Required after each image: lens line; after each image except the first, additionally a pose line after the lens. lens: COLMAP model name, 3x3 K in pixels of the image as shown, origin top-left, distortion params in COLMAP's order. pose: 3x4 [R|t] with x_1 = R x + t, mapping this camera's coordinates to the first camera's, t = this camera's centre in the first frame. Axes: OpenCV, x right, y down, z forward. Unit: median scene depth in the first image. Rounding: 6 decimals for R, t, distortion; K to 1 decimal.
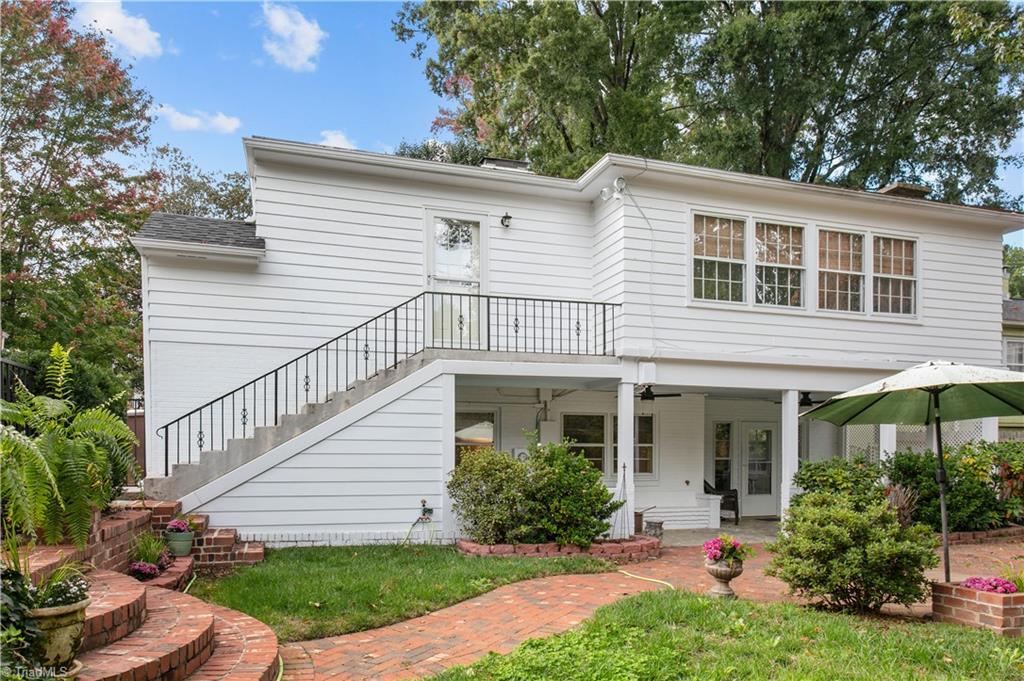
lens RADIAL K [[696.8, 0, 510.7], [0, 696.8, 341.3], [0, 0, 1]] dist [-0.007702, -0.000337]
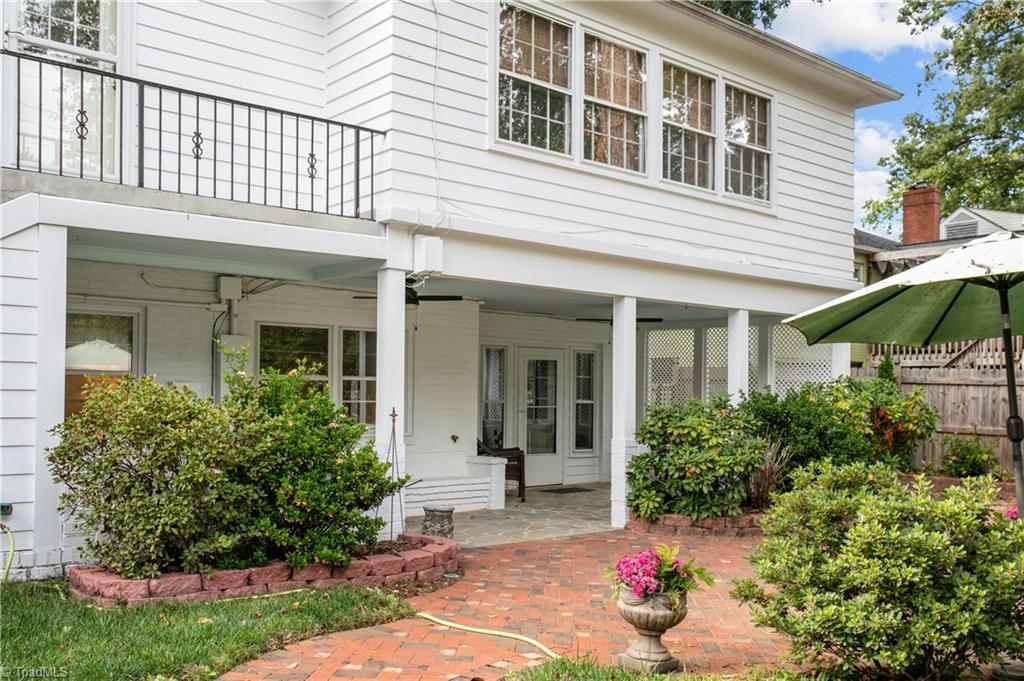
lens RADIAL K [[955.3, 0, 499.7], [0, 955.3, 321.0], [0, 0, 1]] dist [0.019105, 0.000000]
pose [[0.928341, 0.032589, 0.370298, -0.042088], [-0.062920, 0.995552, 0.070125, 0.042172], [-0.366366, -0.088400, 0.926262, 0.241250]]
